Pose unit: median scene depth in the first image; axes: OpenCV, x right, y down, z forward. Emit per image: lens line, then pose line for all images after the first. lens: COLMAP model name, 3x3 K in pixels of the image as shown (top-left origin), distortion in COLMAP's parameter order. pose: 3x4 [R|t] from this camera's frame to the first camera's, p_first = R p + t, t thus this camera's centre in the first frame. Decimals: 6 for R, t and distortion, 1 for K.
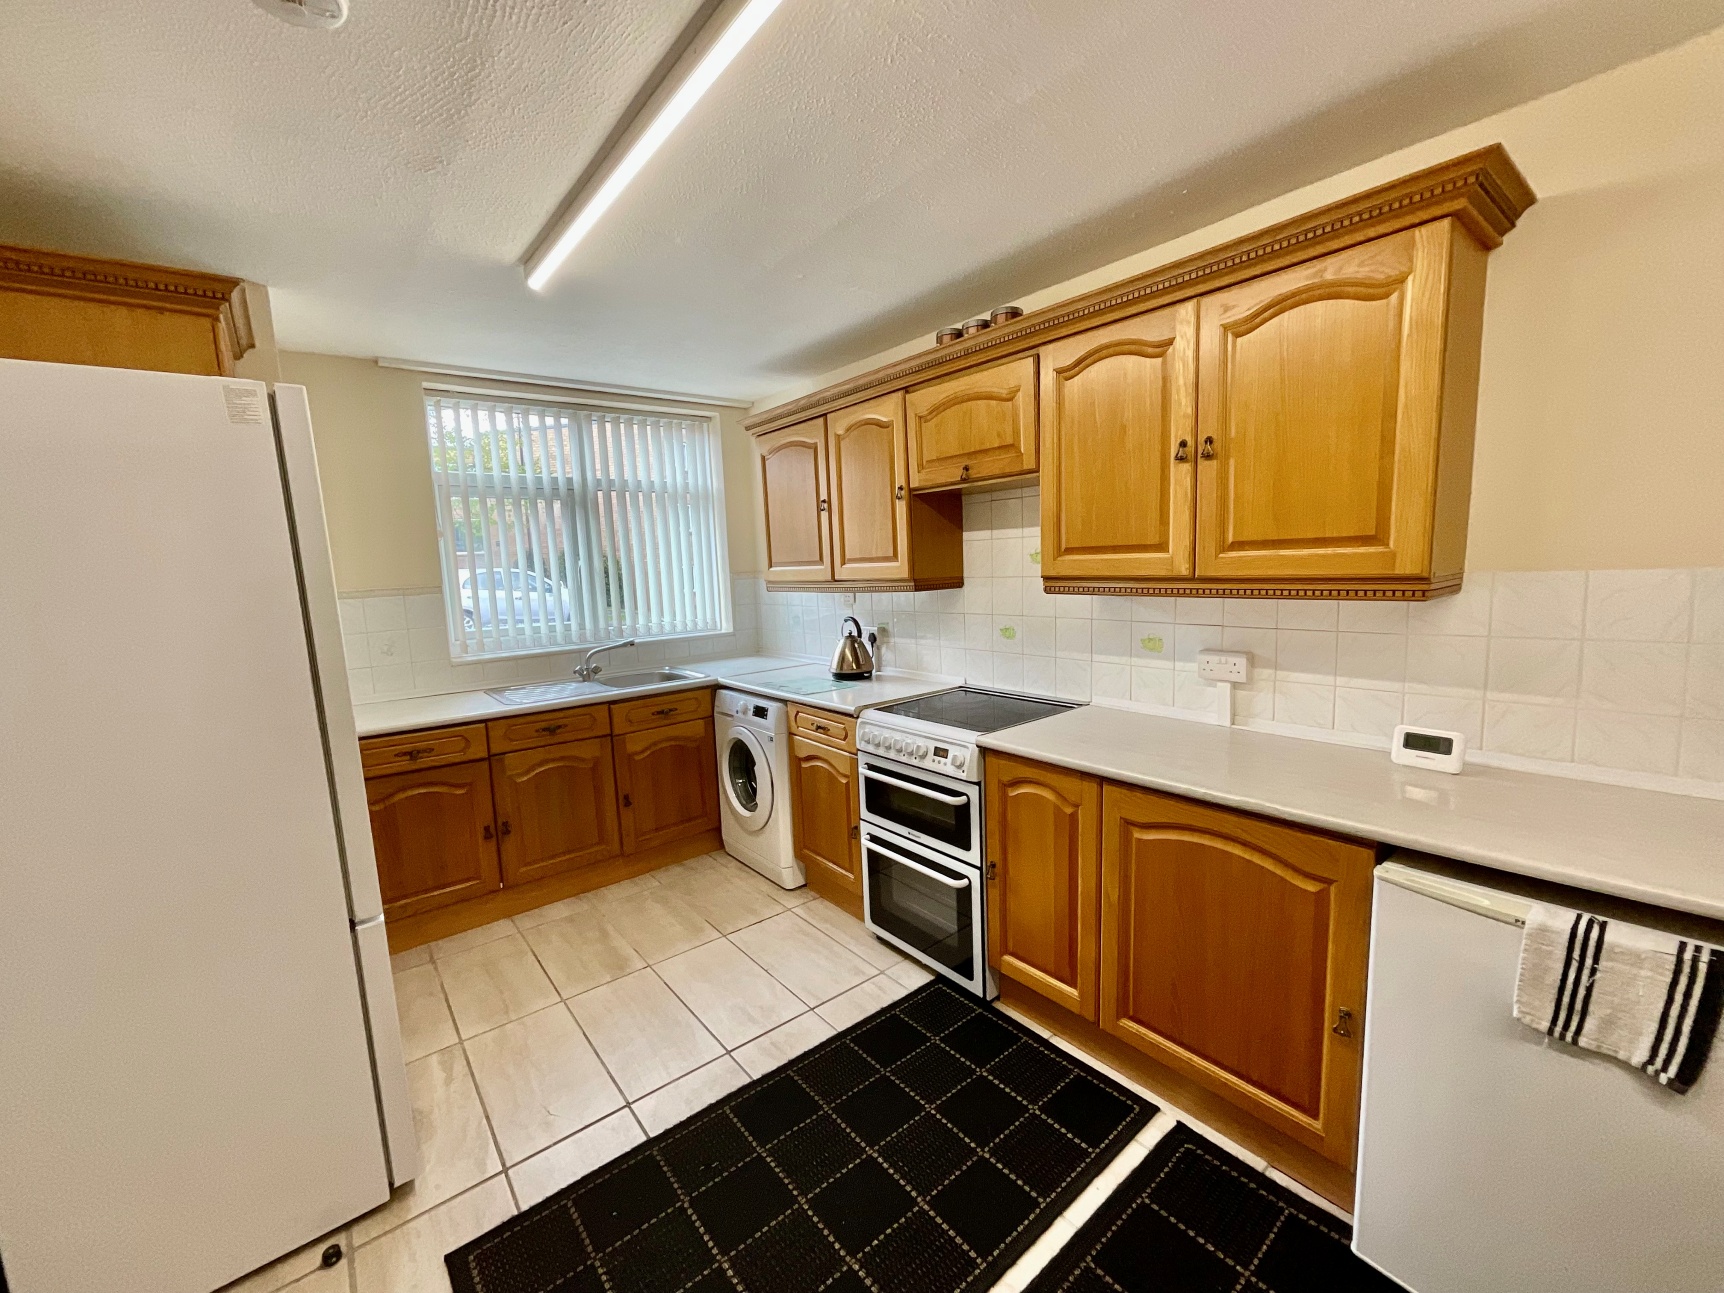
lens RADIAL K [[700.8, 0, 868.6], [0, 700.8, 644.7], [0, 0, 1]] dist [0.000842, 0.000084]
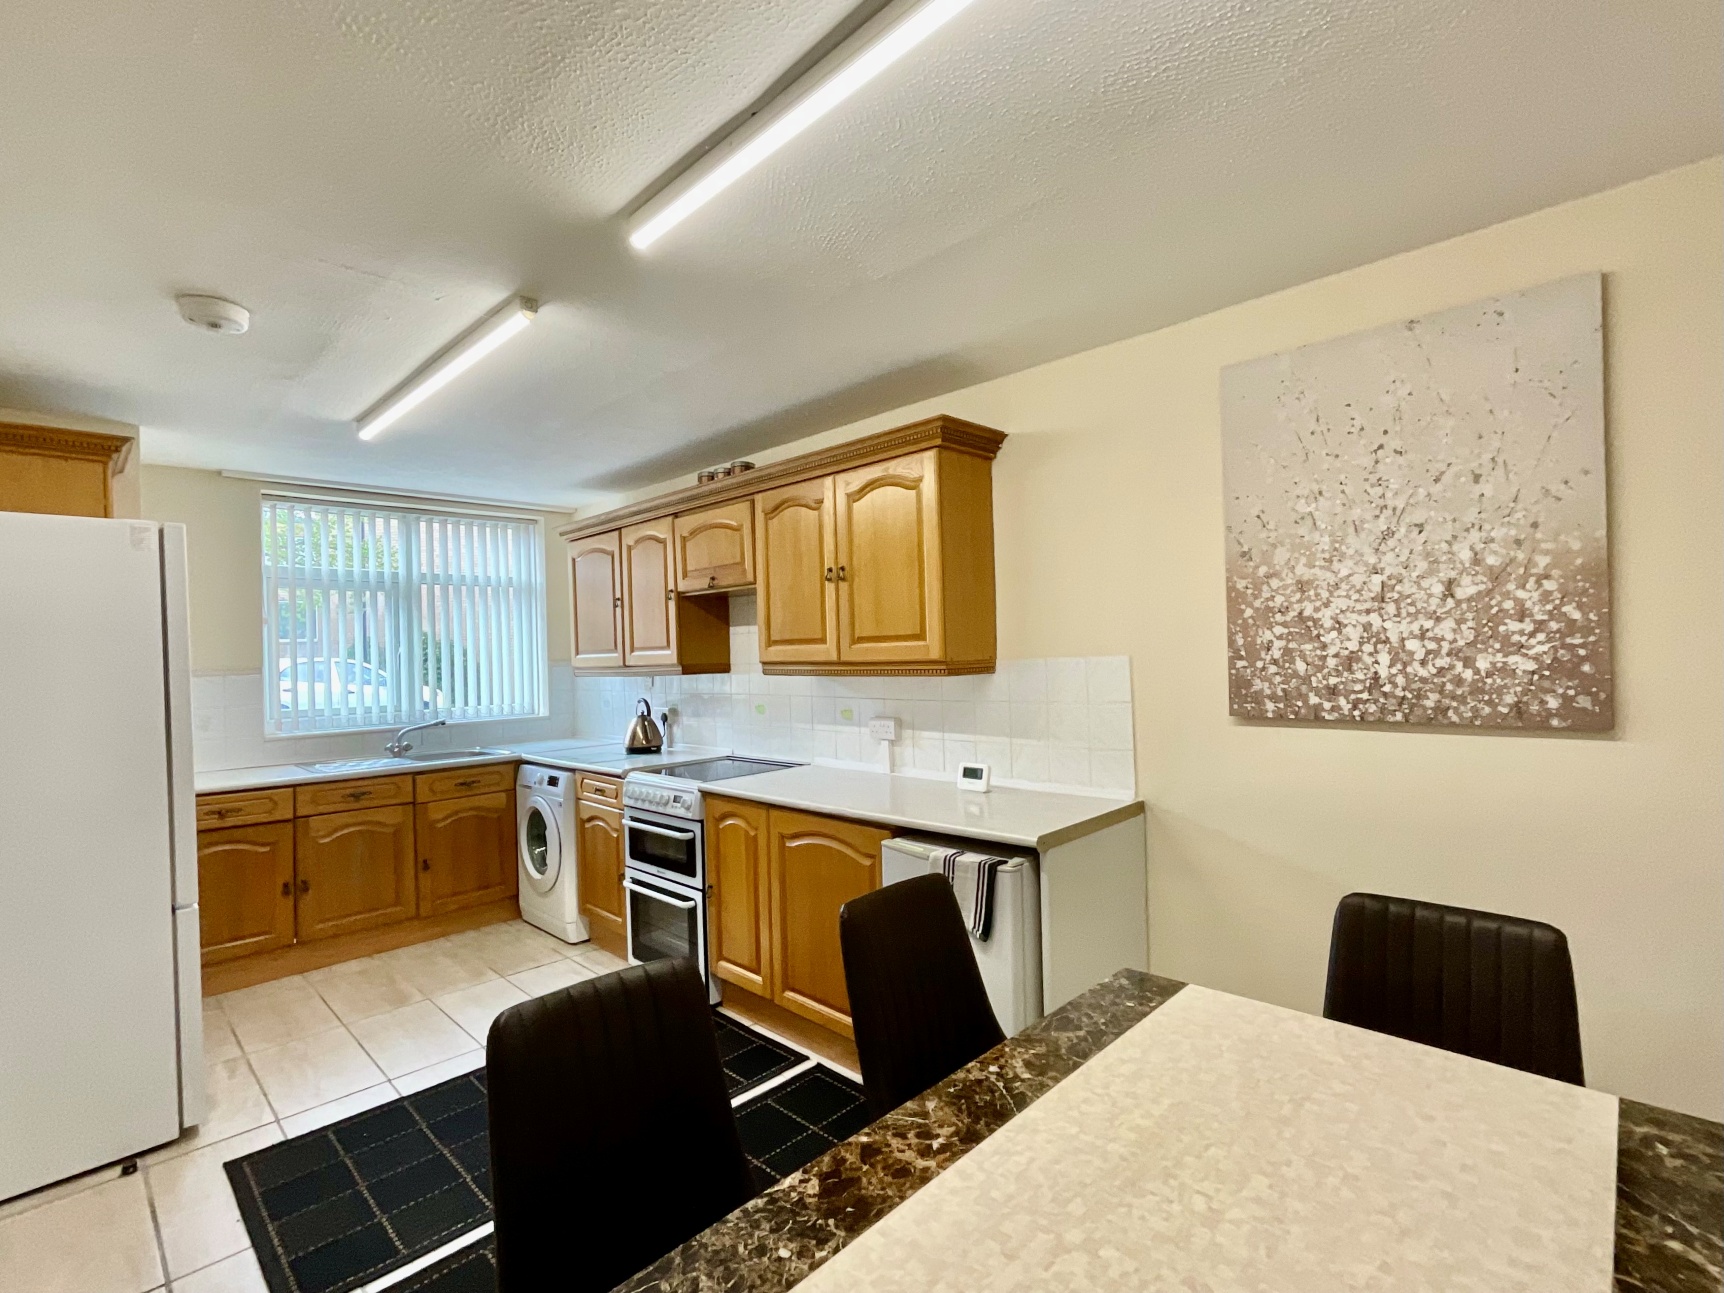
lens RADIAL K [[797.2, 0, 862.0], [0, 797.2, 646.5], [0, 0, 1]] dist [0.000799, 0.000793]
pose [[0.994074, 0.012847, 0.107947, 0.245928], [0.001418, 0.991376, -0.131042, 0.061929], [-0.108700, 0.130418, 0.985482, -0.437135]]
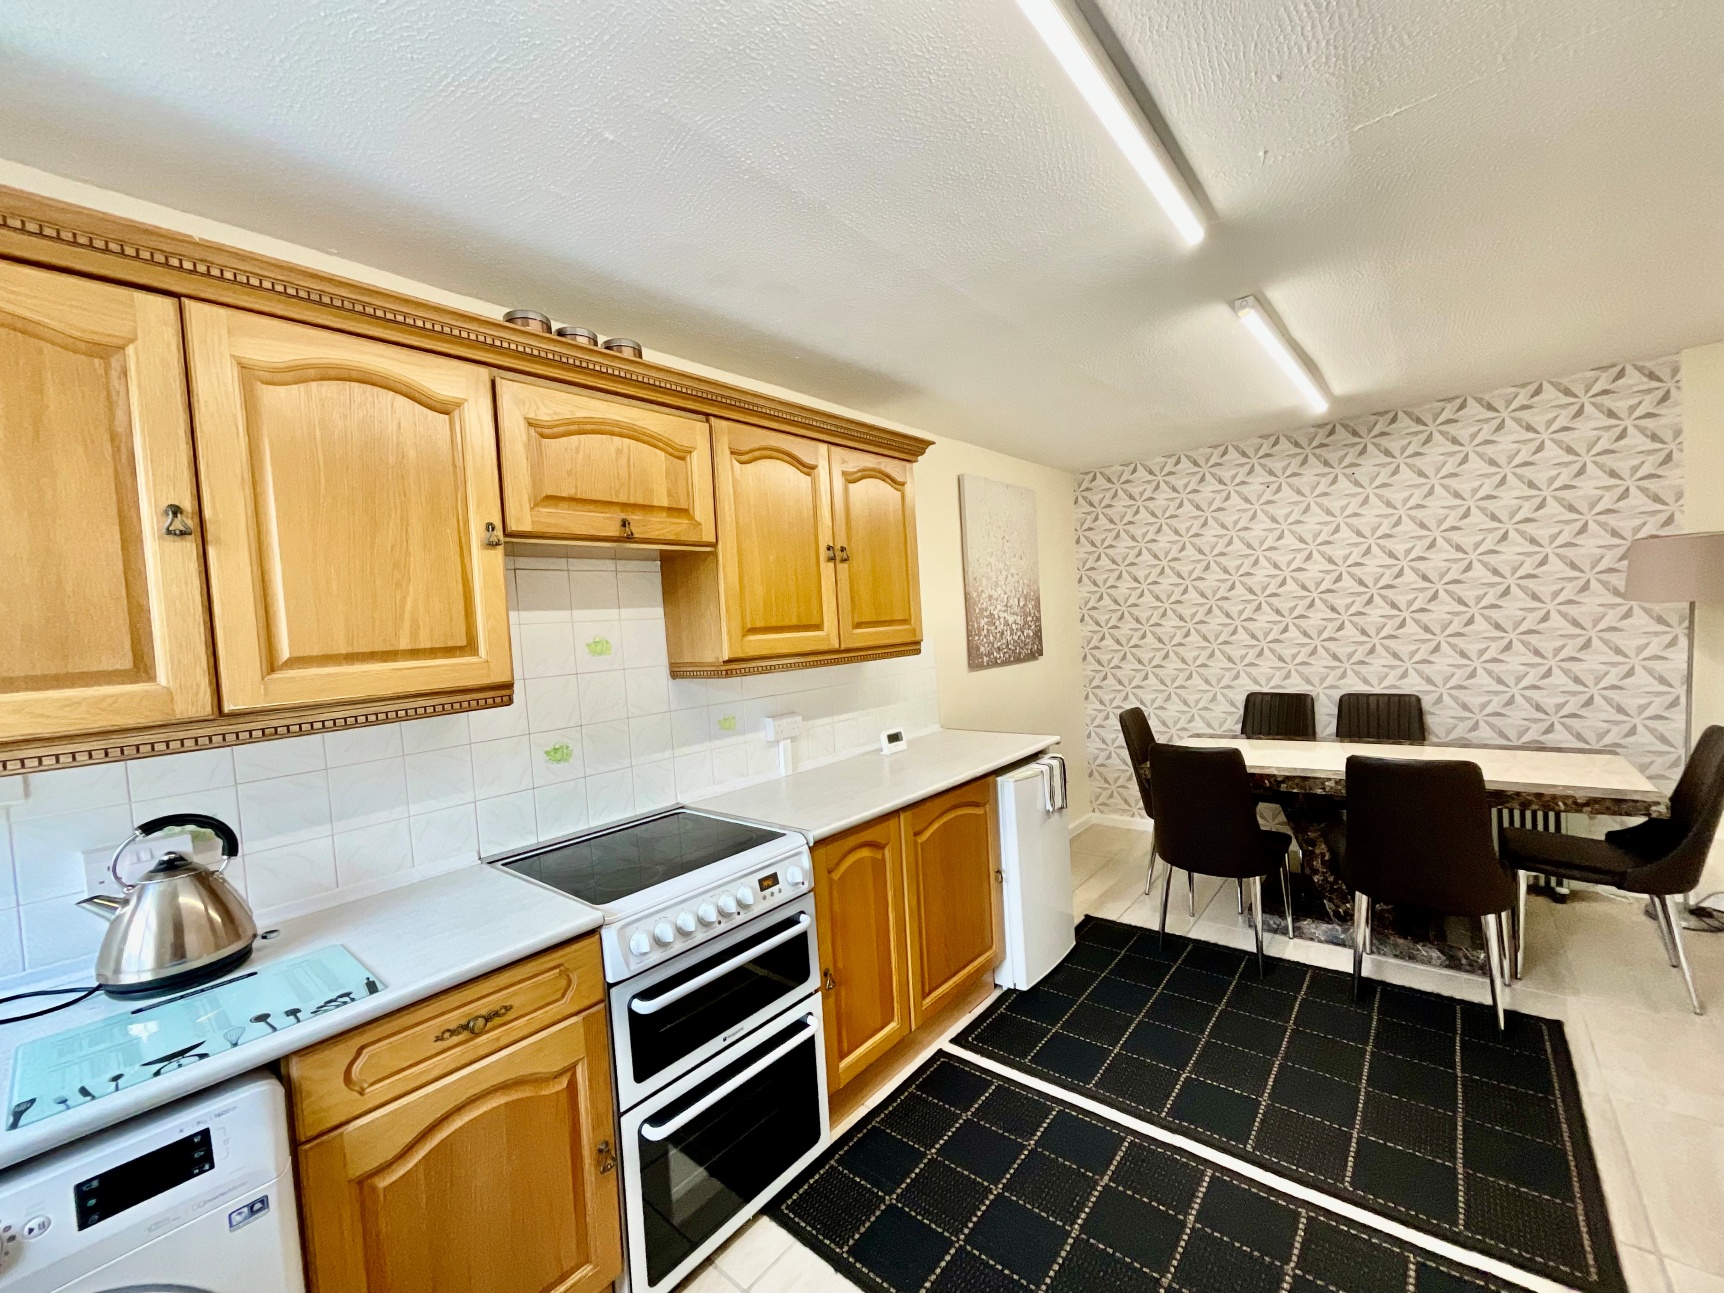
lens RADIAL K [[696.0, 0, 850.1], [0, 696.0, 651.2], [0, 0, 1]] dist [-0.001128, -0.000178]
pose [[-0.168947, 0.015512, 0.985503, -0.601377], [0.191679, 0.981303, 0.017414, -0.082226], [-0.966807, 0.191843, -0.168761, 0.885307]]
